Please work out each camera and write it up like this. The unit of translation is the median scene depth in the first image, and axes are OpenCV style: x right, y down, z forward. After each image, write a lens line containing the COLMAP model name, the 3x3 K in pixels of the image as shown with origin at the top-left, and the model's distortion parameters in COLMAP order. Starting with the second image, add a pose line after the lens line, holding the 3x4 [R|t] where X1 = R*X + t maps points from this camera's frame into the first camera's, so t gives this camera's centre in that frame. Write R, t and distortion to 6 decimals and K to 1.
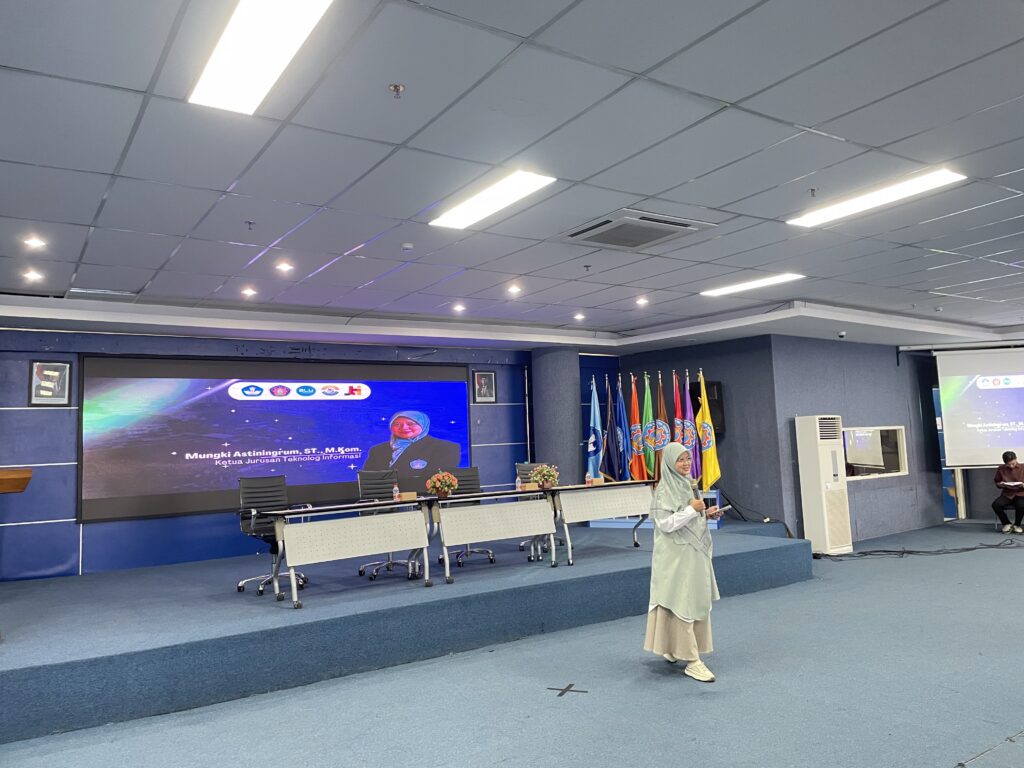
lens RADIAL K [[764.8, 0, 516.0], [0, 764.8, 380.7], [0, 0, 1]] dist [0.092442, -0.120849]
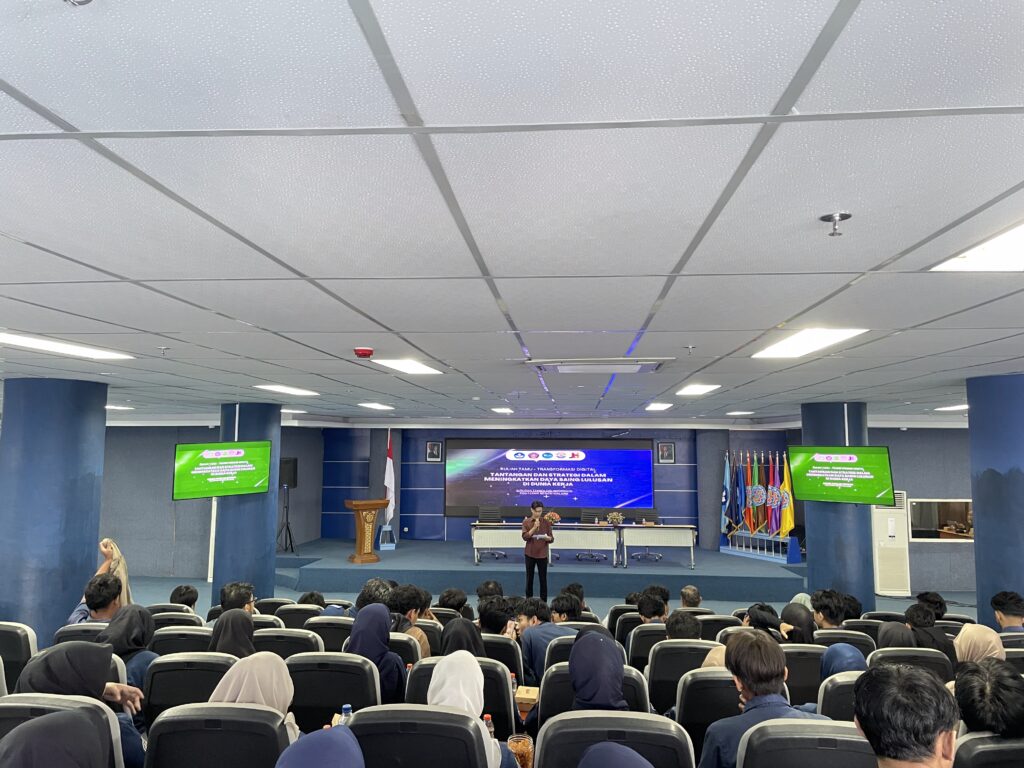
lens RADIAL K [[764.8, 0, 516.0], [0, 764.8, 380.7], [0, 0, 1]] dist [0.092442, -0.120849]
pose [[0.796235, -0.009140, -0.604918, 0.712203], [0.013875, 0.999899, 0.003156, -0.158667], [0.604828, -0.010906, 0.796281, -0.449518]]
